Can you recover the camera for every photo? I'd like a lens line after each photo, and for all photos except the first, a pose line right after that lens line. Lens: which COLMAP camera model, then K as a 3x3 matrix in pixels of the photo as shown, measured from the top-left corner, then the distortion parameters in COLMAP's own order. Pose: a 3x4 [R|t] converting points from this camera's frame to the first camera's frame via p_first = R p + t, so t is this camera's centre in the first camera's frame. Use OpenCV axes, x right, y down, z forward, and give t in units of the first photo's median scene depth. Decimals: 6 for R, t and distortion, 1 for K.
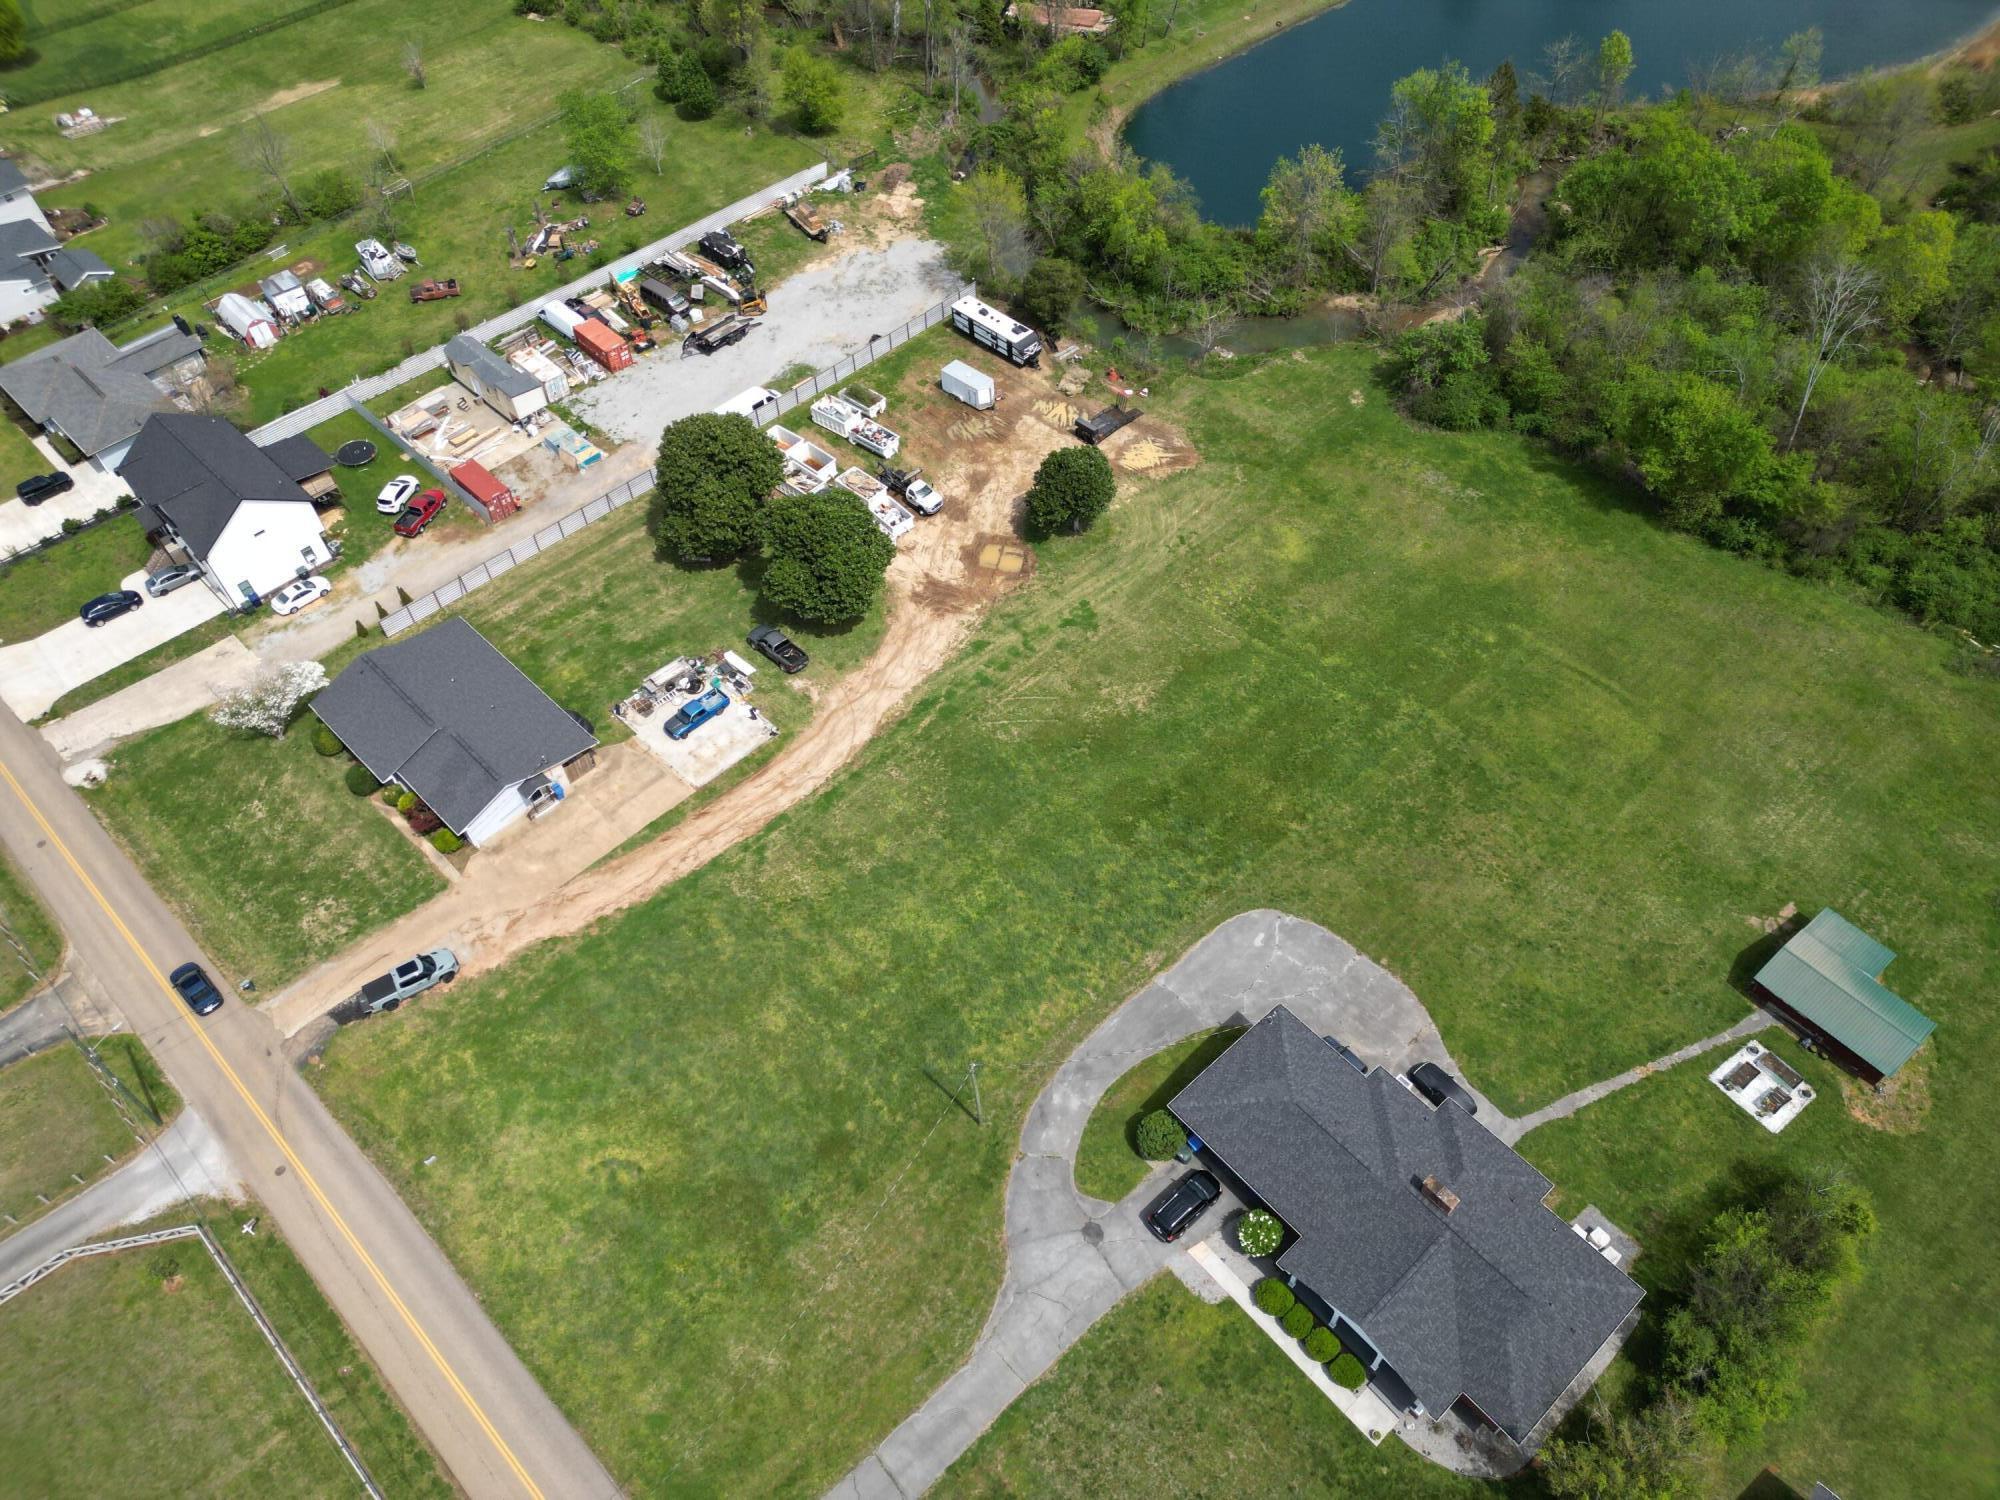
lens RADIAL K [[1384.5, 0, 998.5], [0, 1384.5, 760.2], [0, 0, 1]] dist [0.073138, -0.074430]
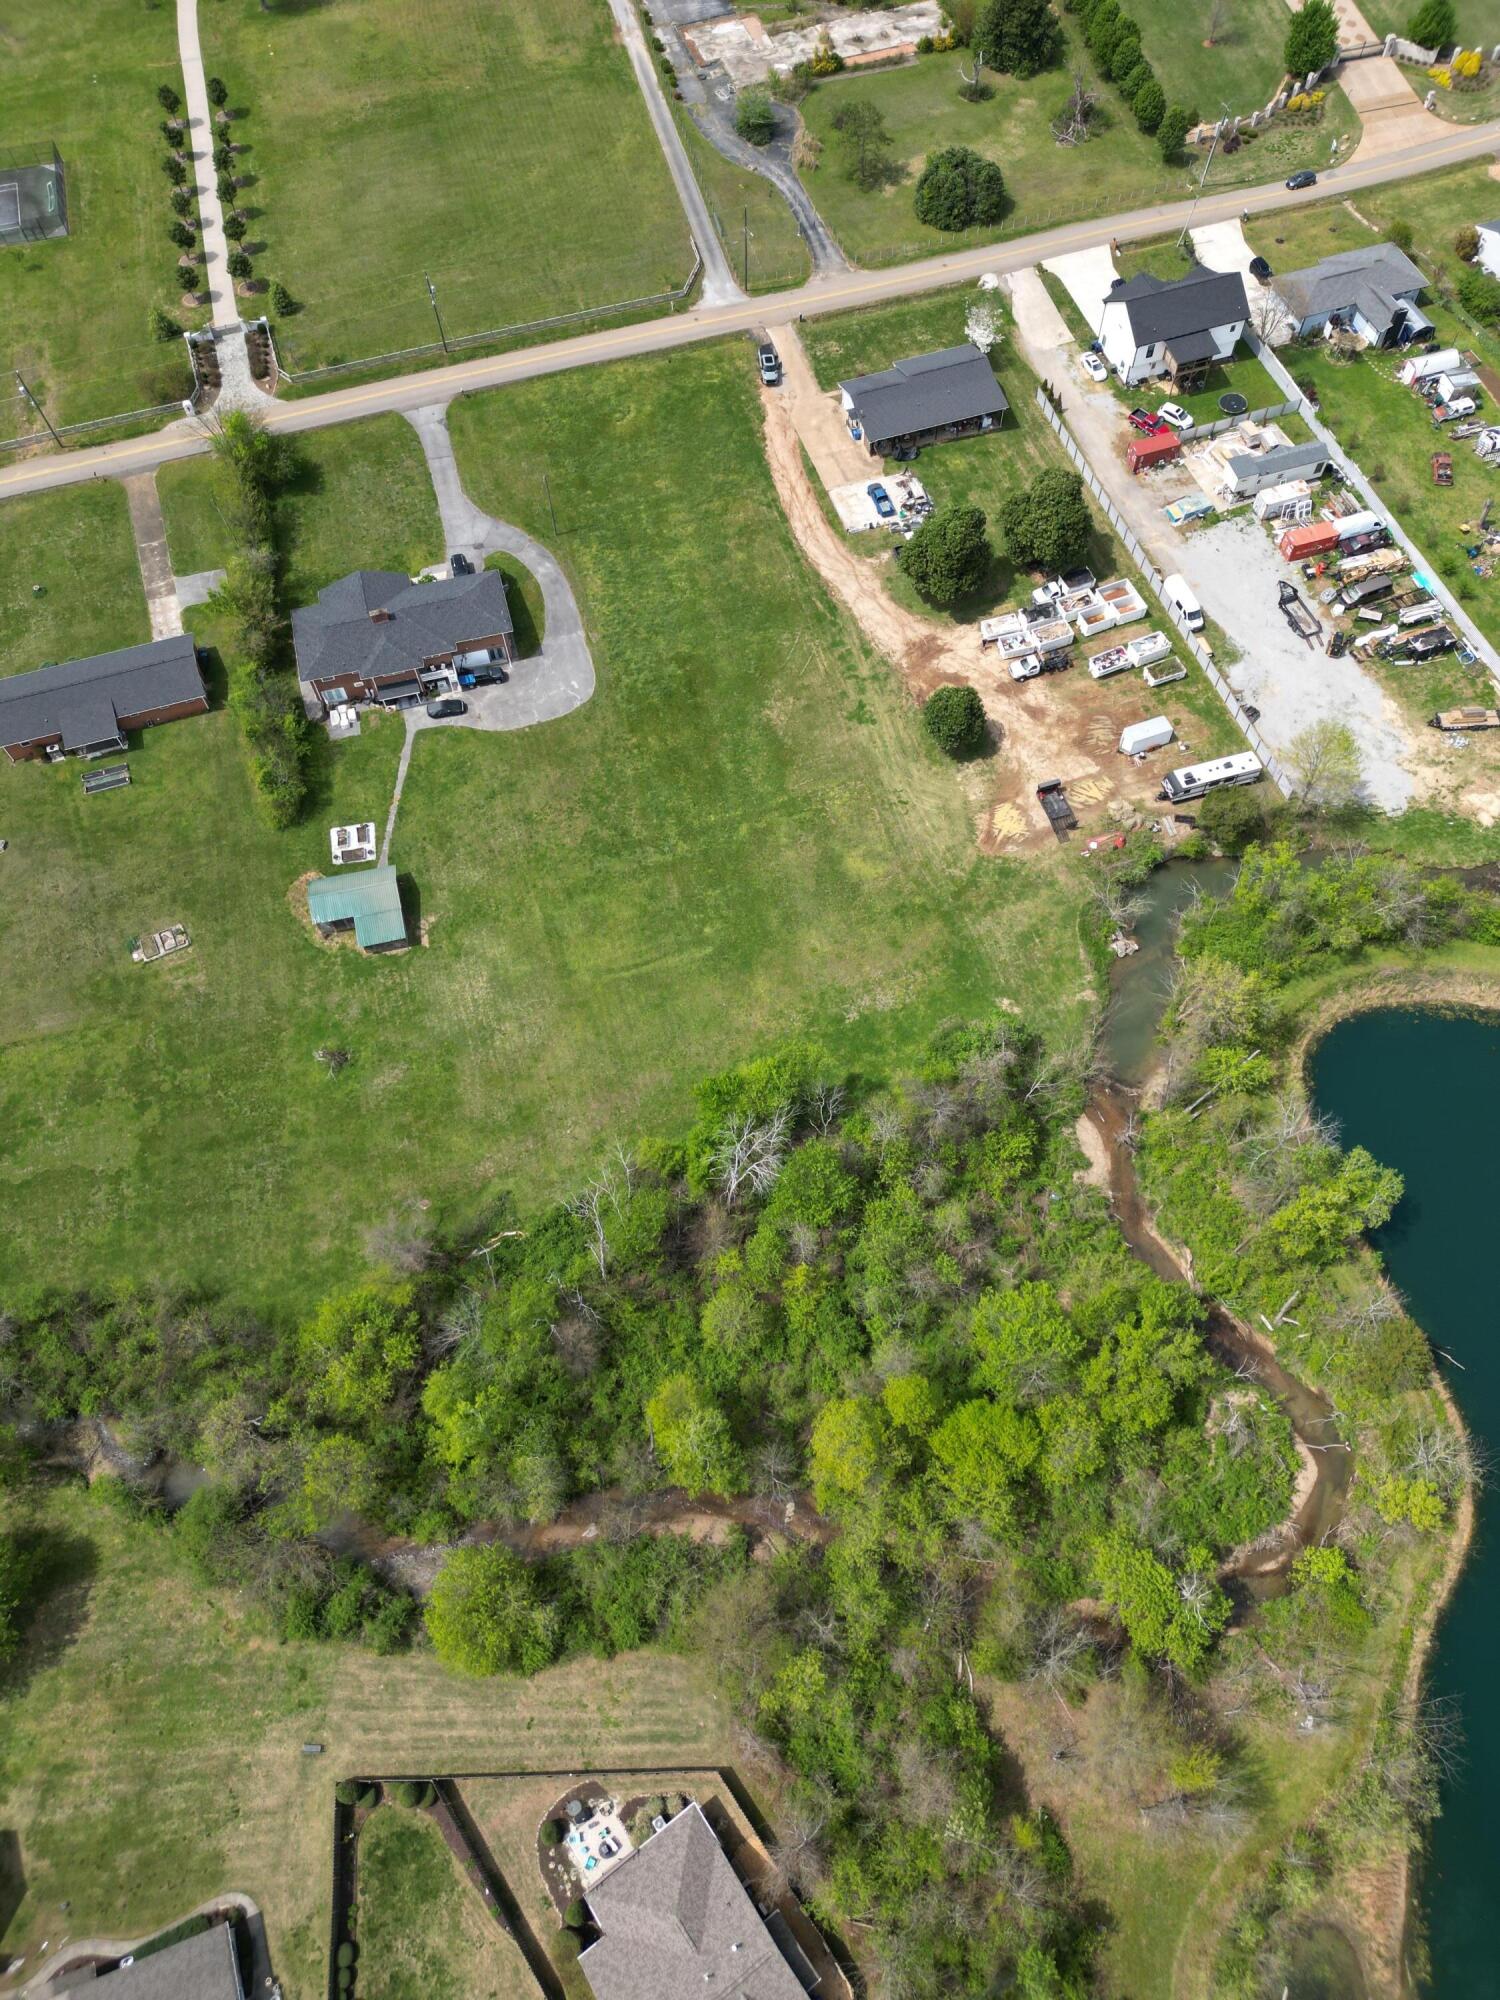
lens RADIAL K [[1391.8, 0, 750.0], [0, 1391.8, 1000.0], [0, 0, 1]] dist [0.068987, -0.064631]
pose [[-0.453261, 0.799467, -0.394217, 0.966483], [-0.671438, -0.015336, 0.740902, -1.159064], [0.586281, 0.600514, 0.543744, 0.381985]]
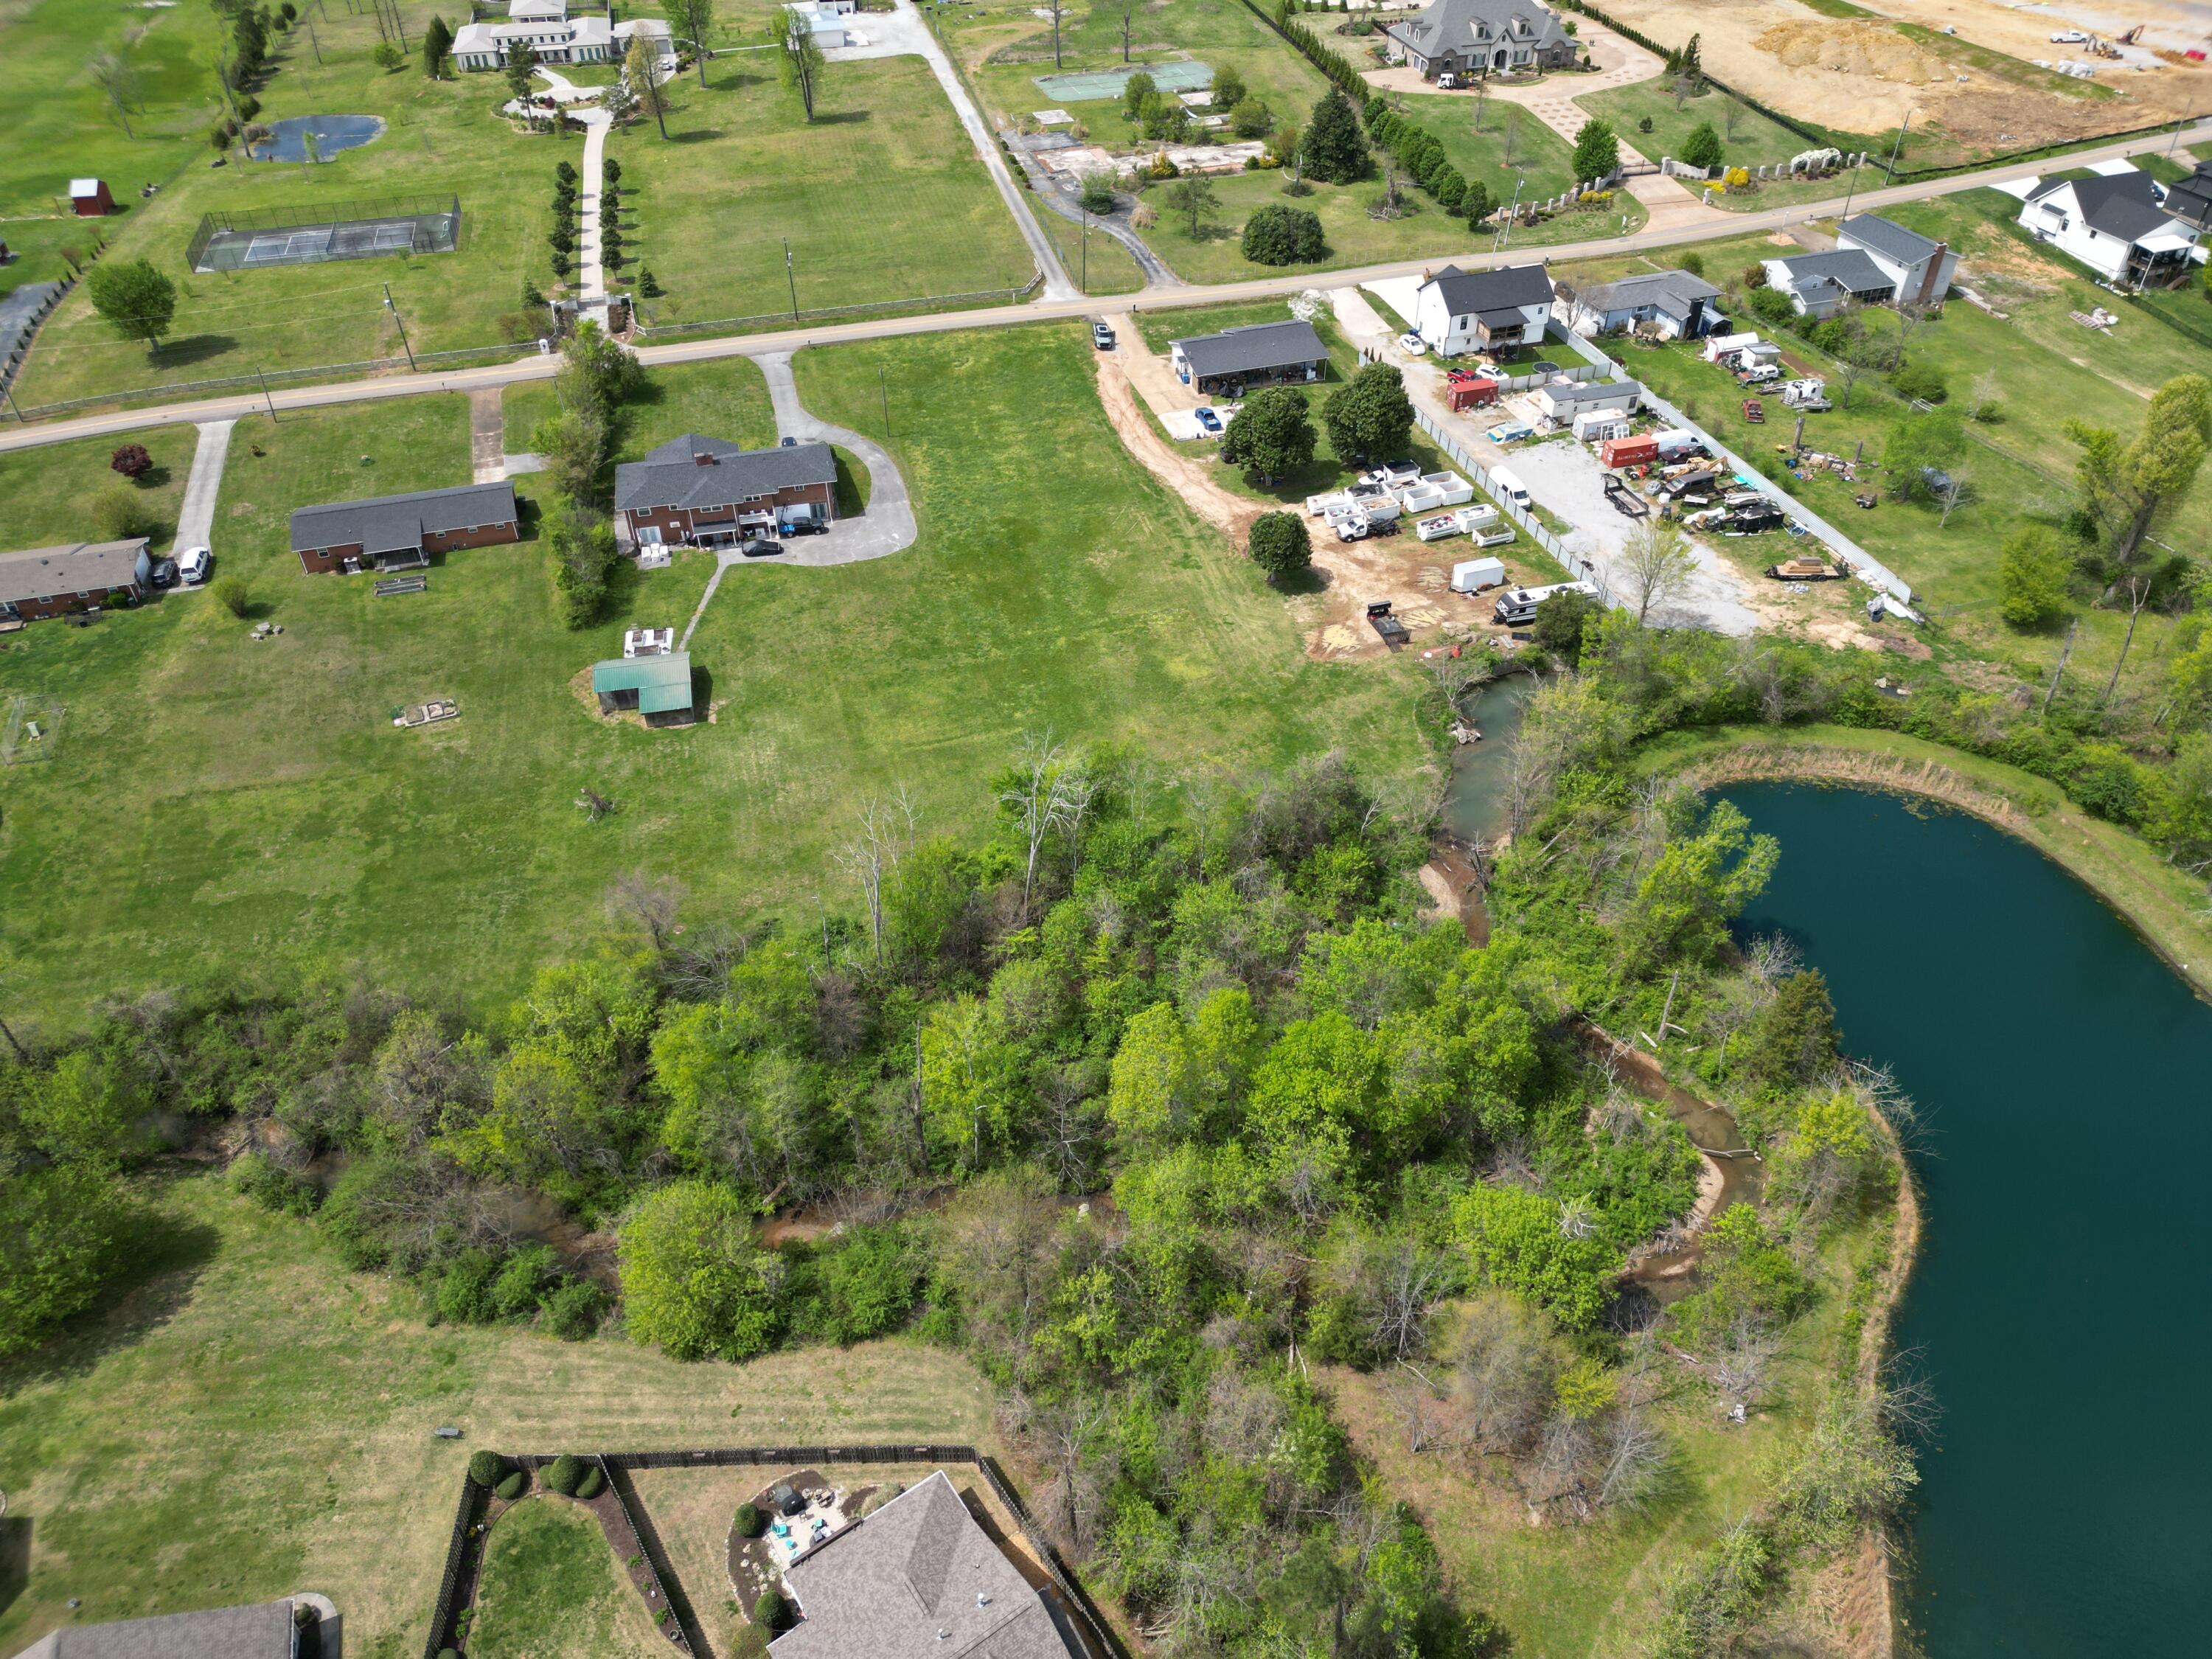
lens RADIAL K [[1539.3, 0, 1103.9], [0, 1539.3, 838.5], [0, 0, 1]] dist [0.068987, -0.064631]
pose [[-0.467688, 0.593109, -0.655355, 1.352490], [-0.678166, 0.234739, 0.696411, -1.123167], [0.566884, 0.770143, 0.292442, 0.788579]]
